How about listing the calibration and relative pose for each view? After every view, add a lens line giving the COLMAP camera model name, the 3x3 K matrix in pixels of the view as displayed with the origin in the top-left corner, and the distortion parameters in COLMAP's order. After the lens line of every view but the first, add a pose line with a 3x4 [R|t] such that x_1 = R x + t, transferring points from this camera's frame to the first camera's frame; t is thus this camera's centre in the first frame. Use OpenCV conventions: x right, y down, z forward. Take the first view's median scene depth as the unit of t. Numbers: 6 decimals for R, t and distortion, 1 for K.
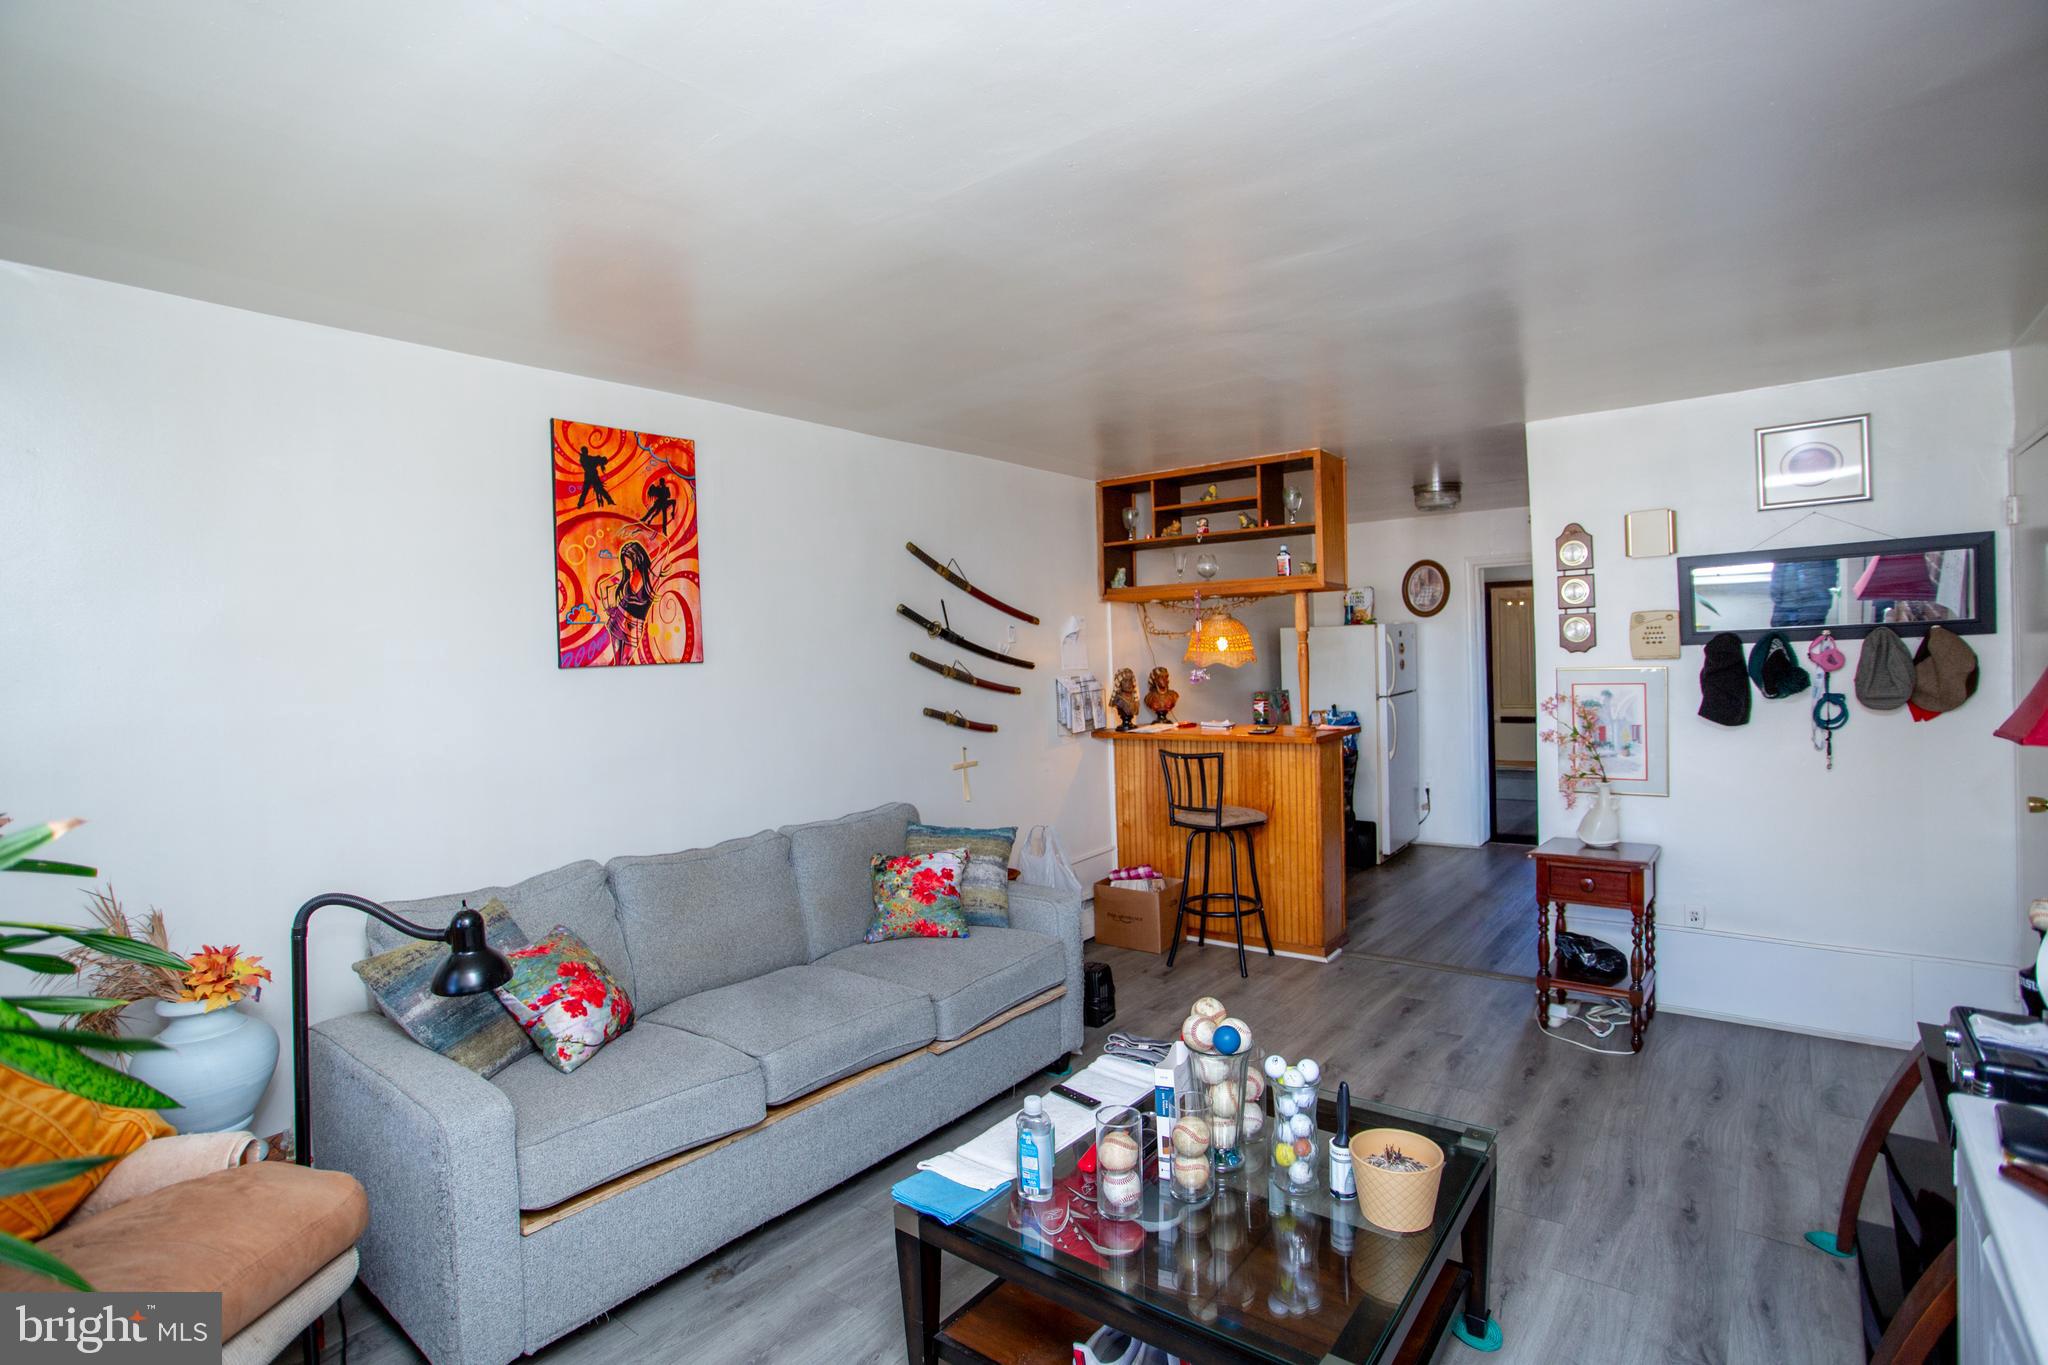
lens RADIAL K [[993.3, 0, 1016.0], [0, 993.3, 676.3], [0, 0, 1]] dist [-0.072871, 0.029551]
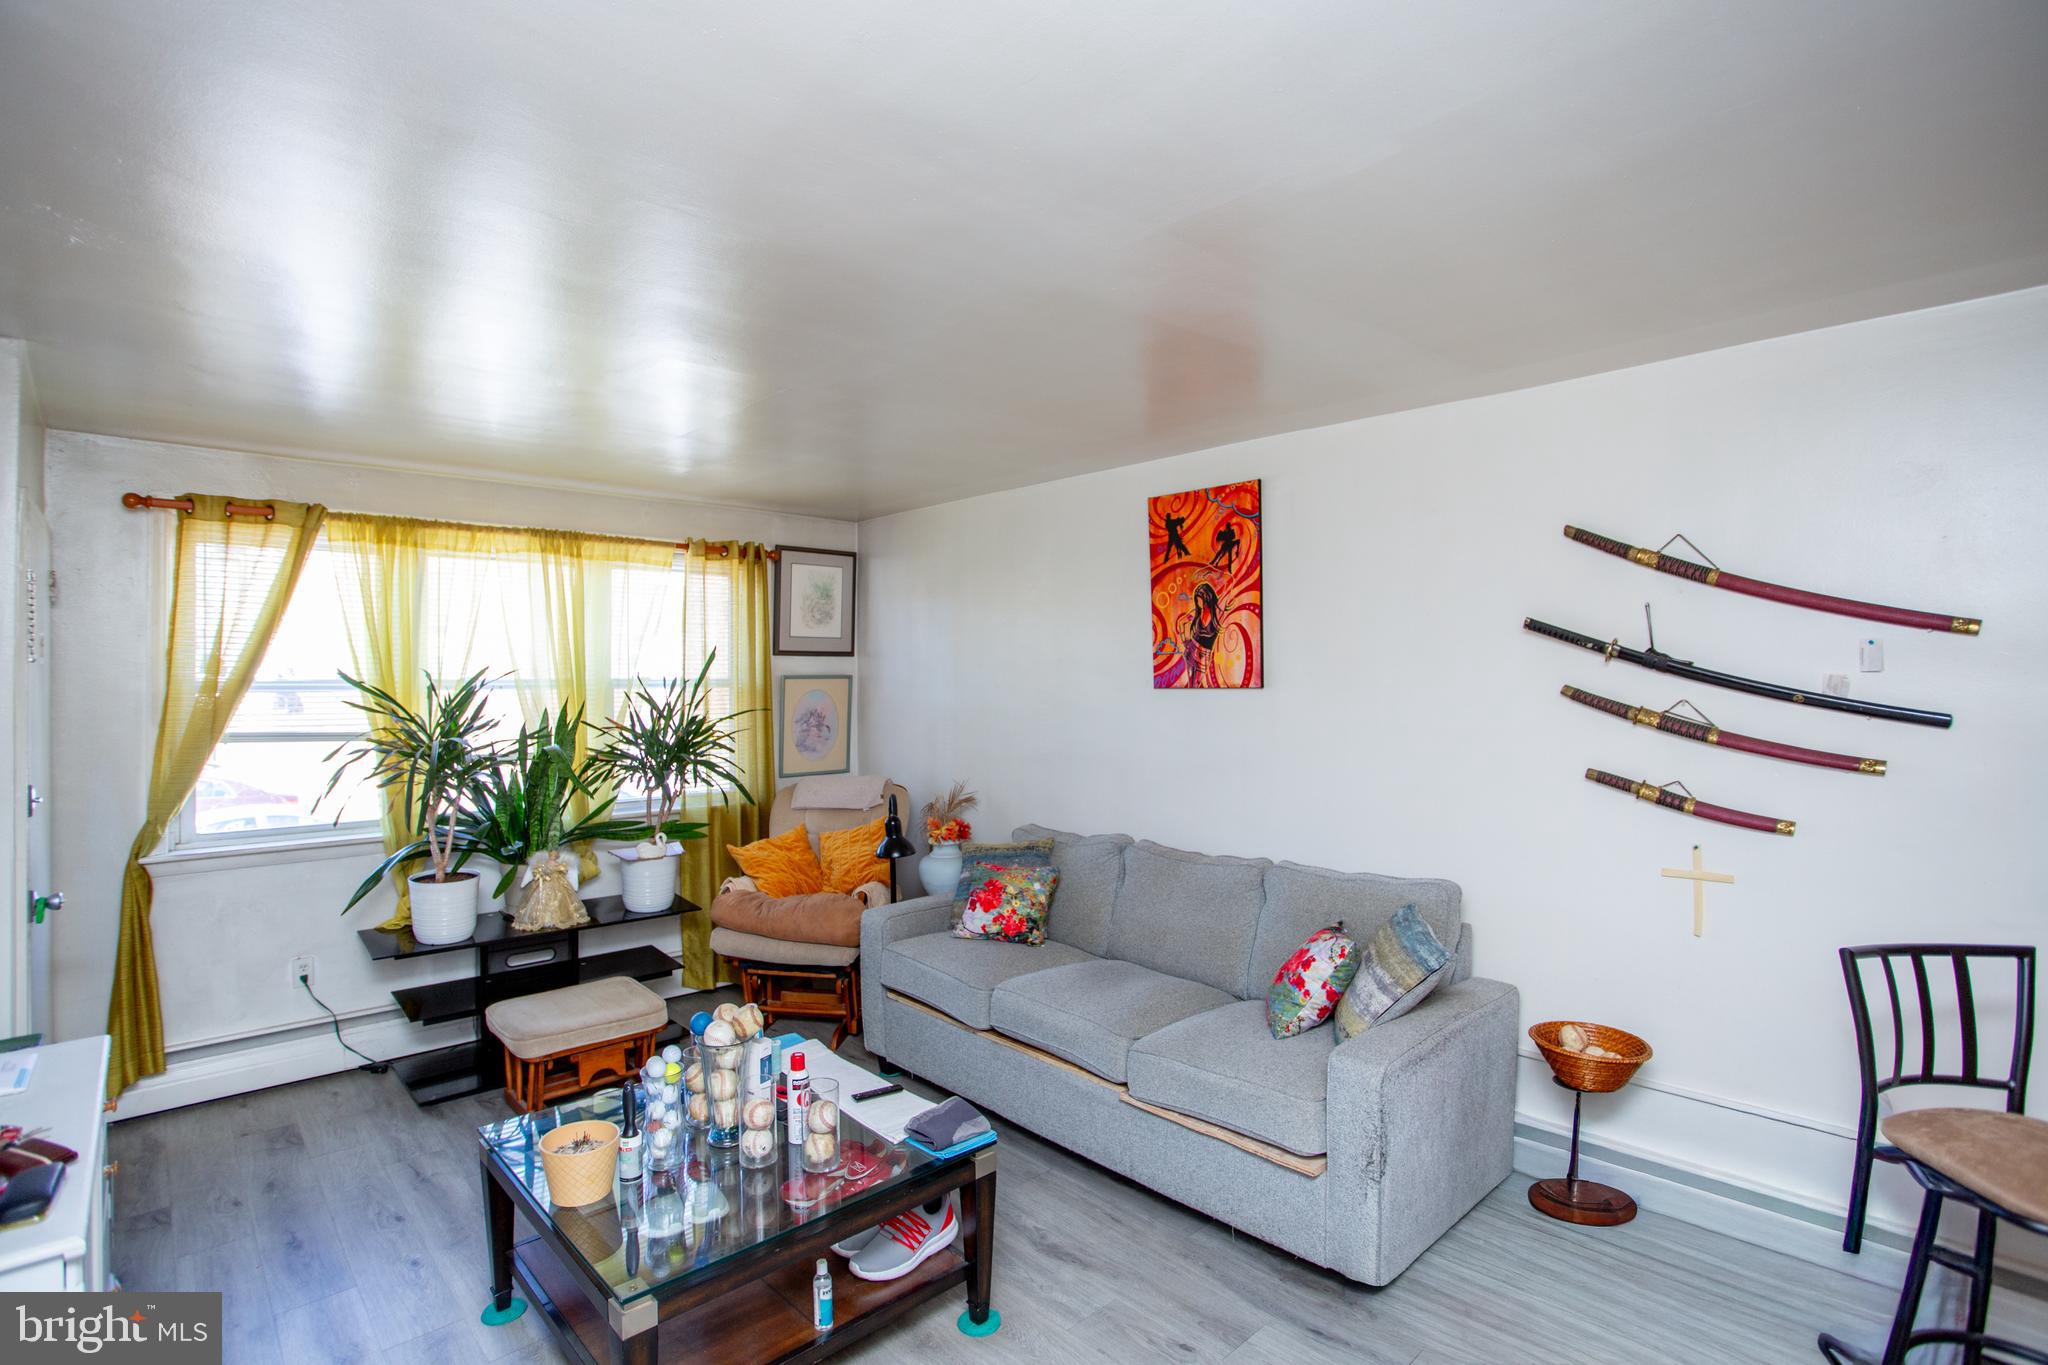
lens RADIAL K [[995.3, 0, 1009.7], [0, 995.3, 671.1], [0, 0, 1]] dist [-0.085249, 0.036931]
pose [[-0.153186, 0.029652, -0.987752, 0.815216], [-0.011899, 0.999422, 0.031848, -0.066492], [0.988126, 0.016631, -0.152745, 0.946338]]
